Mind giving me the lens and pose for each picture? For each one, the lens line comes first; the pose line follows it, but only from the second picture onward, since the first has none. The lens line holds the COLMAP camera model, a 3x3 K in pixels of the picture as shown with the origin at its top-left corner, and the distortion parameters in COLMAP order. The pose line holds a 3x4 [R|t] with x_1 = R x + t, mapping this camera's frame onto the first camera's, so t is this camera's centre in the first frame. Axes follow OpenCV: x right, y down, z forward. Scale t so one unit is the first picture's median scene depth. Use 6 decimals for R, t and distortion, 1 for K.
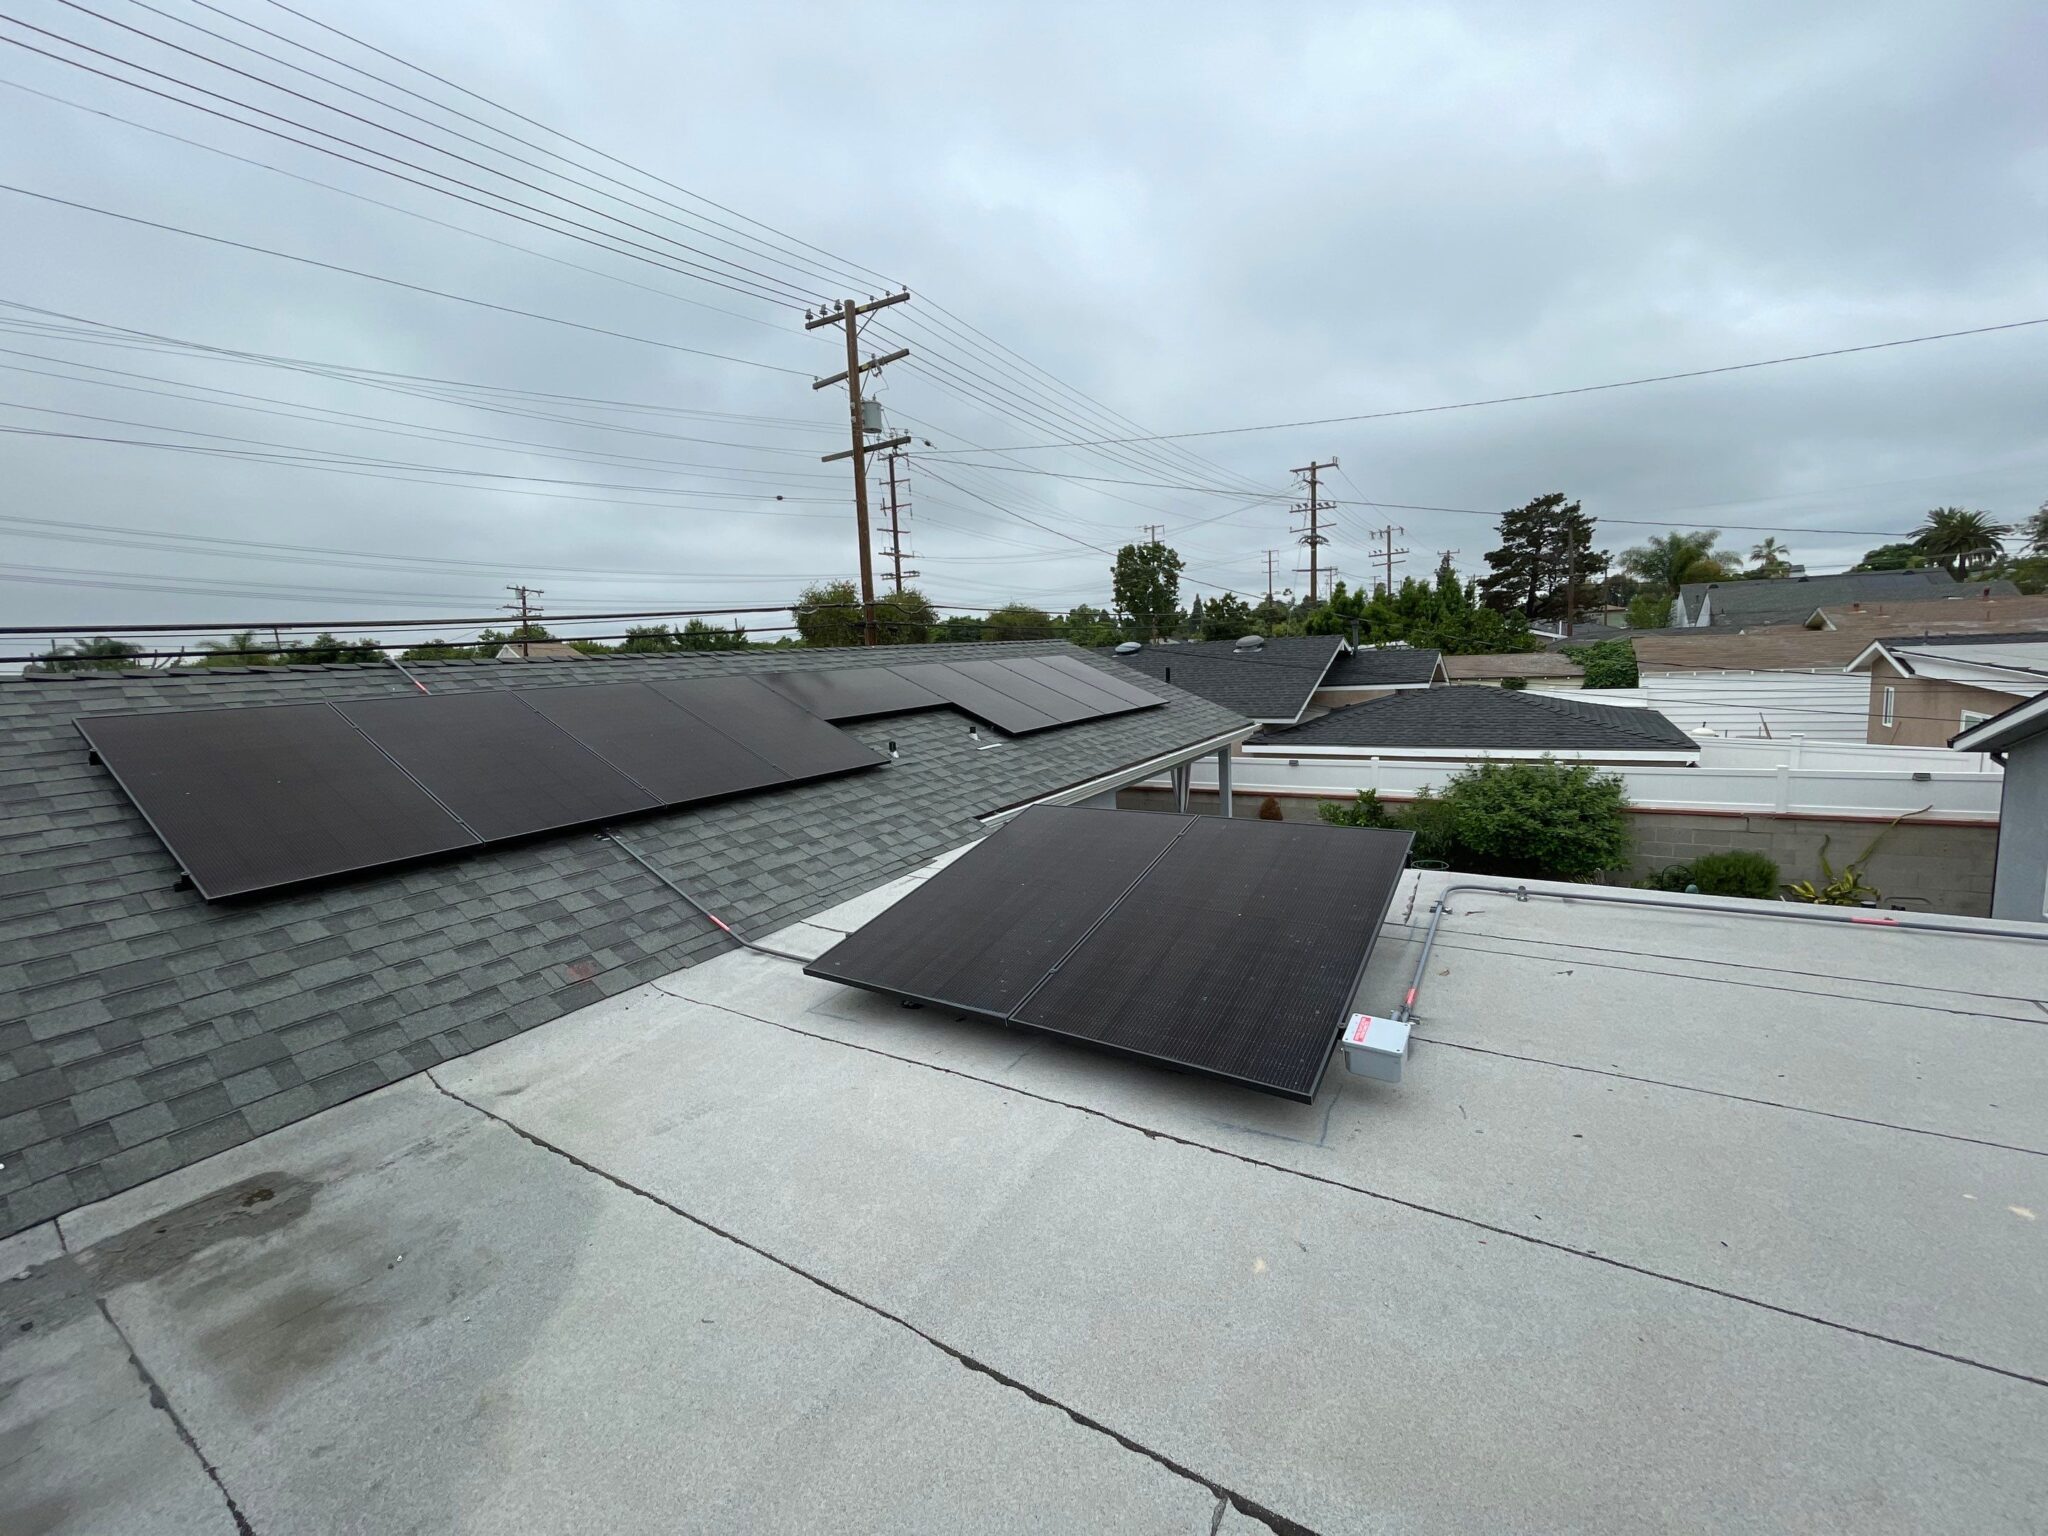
lens RADIAL K [[824.2, 0, 1028.1], [0, 824.2, 766.5], [0, 0, 1]] dist [-0.001340, 0.000424]
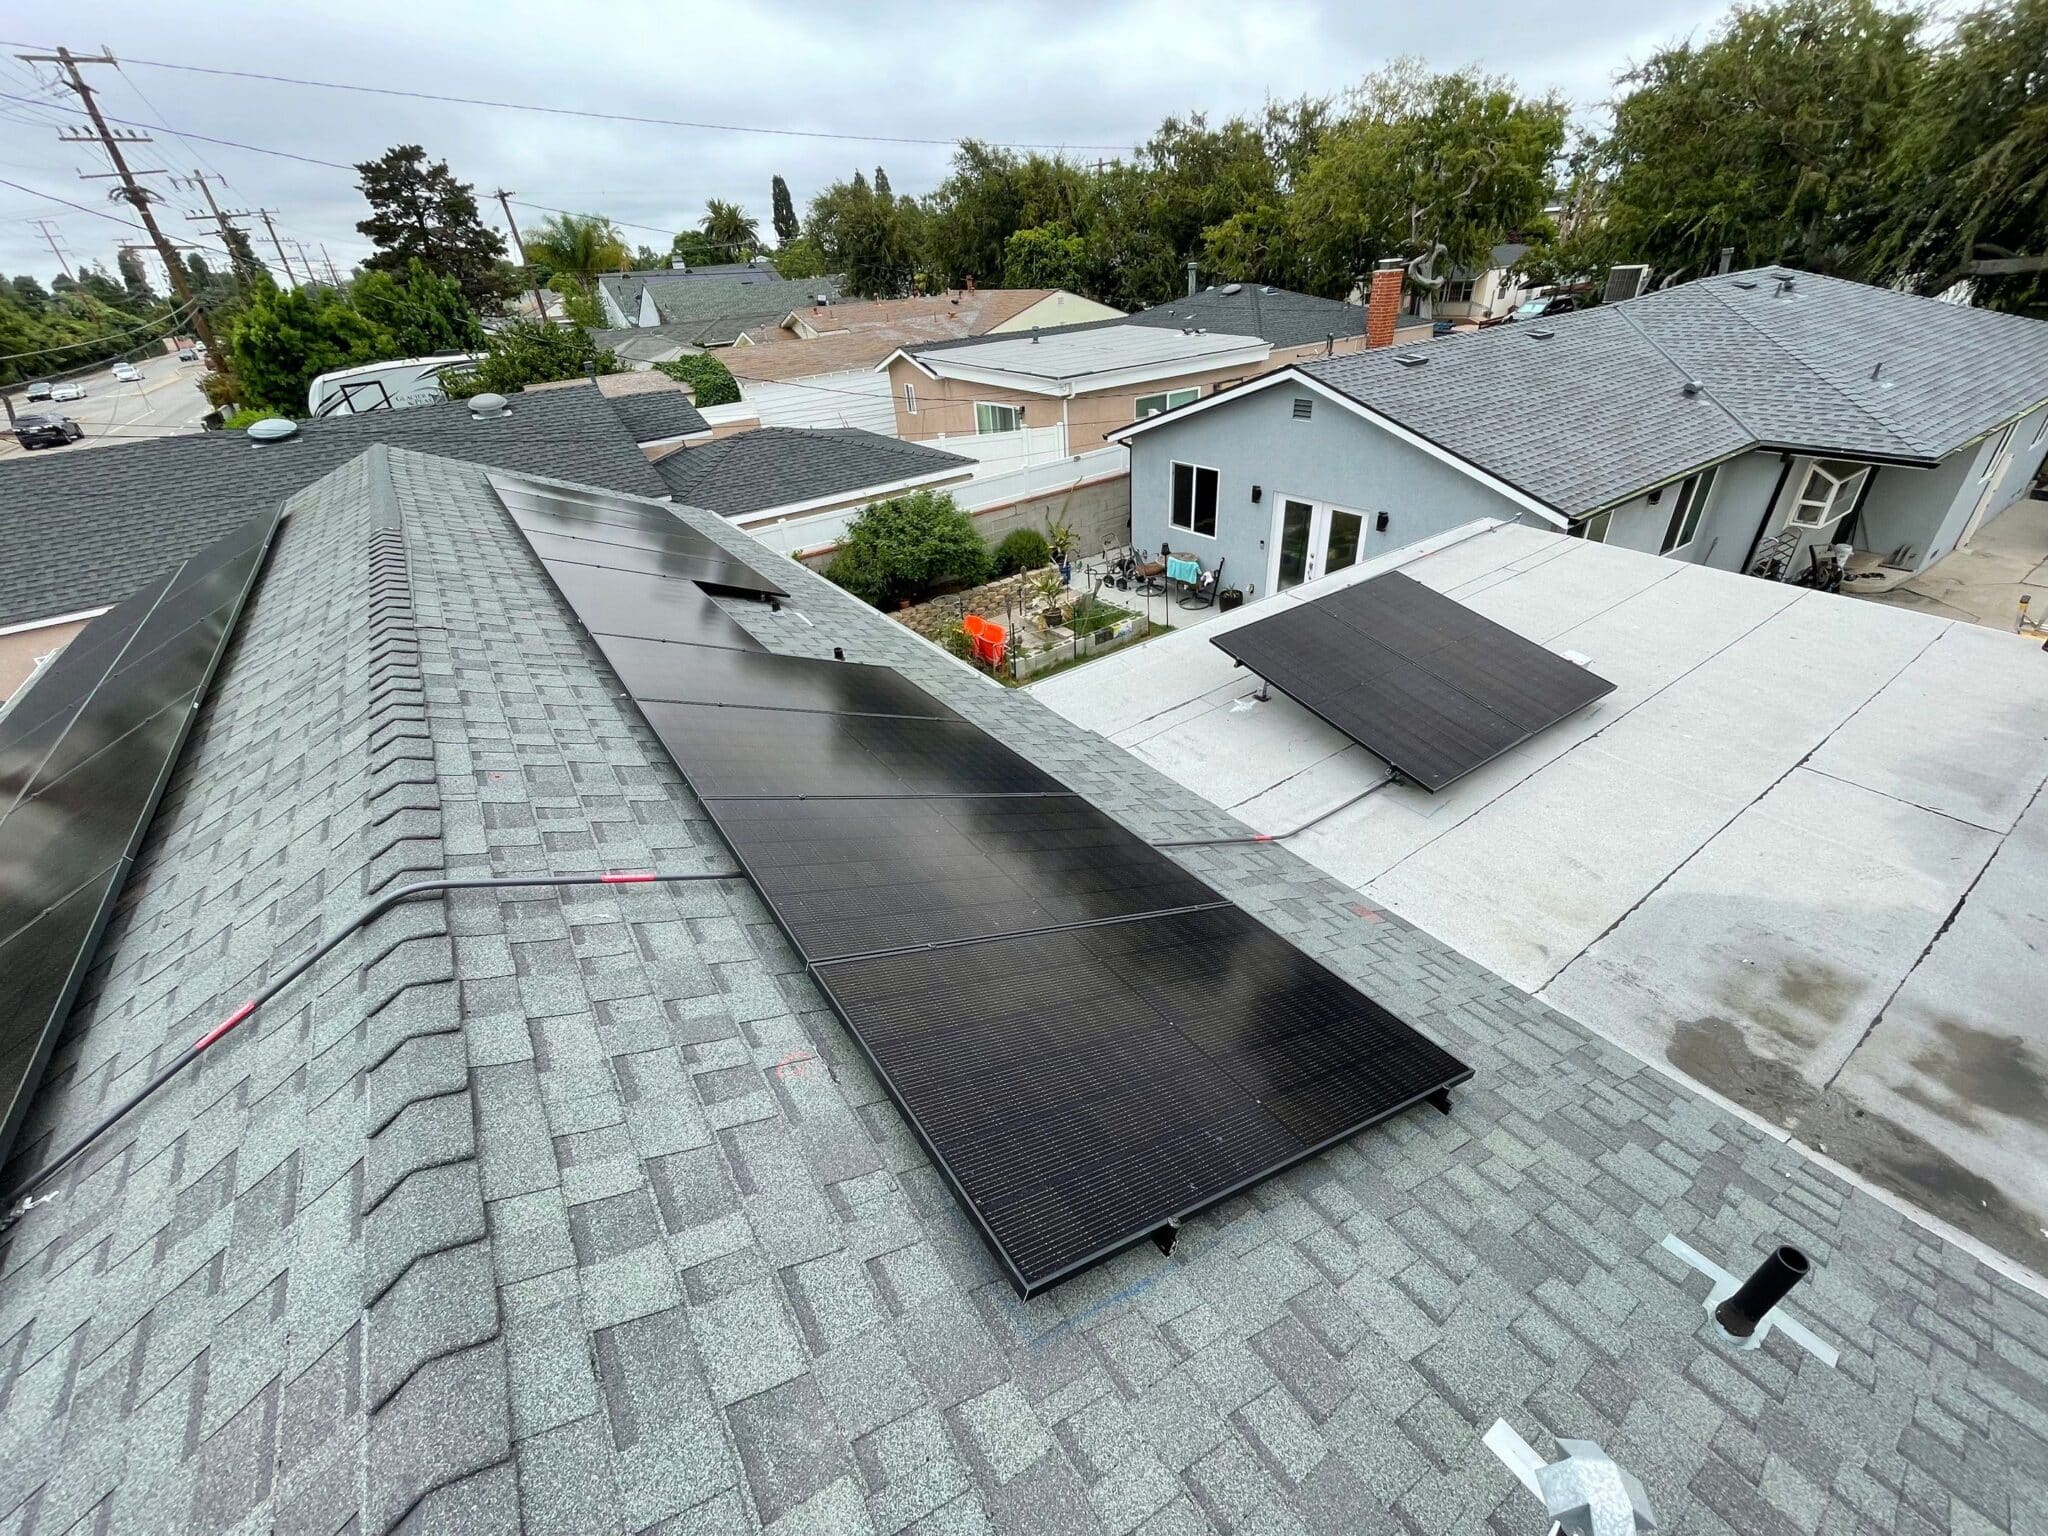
lens RADIAL K [[824.2, 0, 1023.6], [0, 824.2, 761.2], [0, 0, 1]] dist [-0.001340, 0.000424]
pose [[0.399143, -0.459735, 0.793302, -0.419226], [0.173792, 0.887461, 0.426860, -0.130402], [-0.900267, -0.032509, 0.434122, 0.266616]]
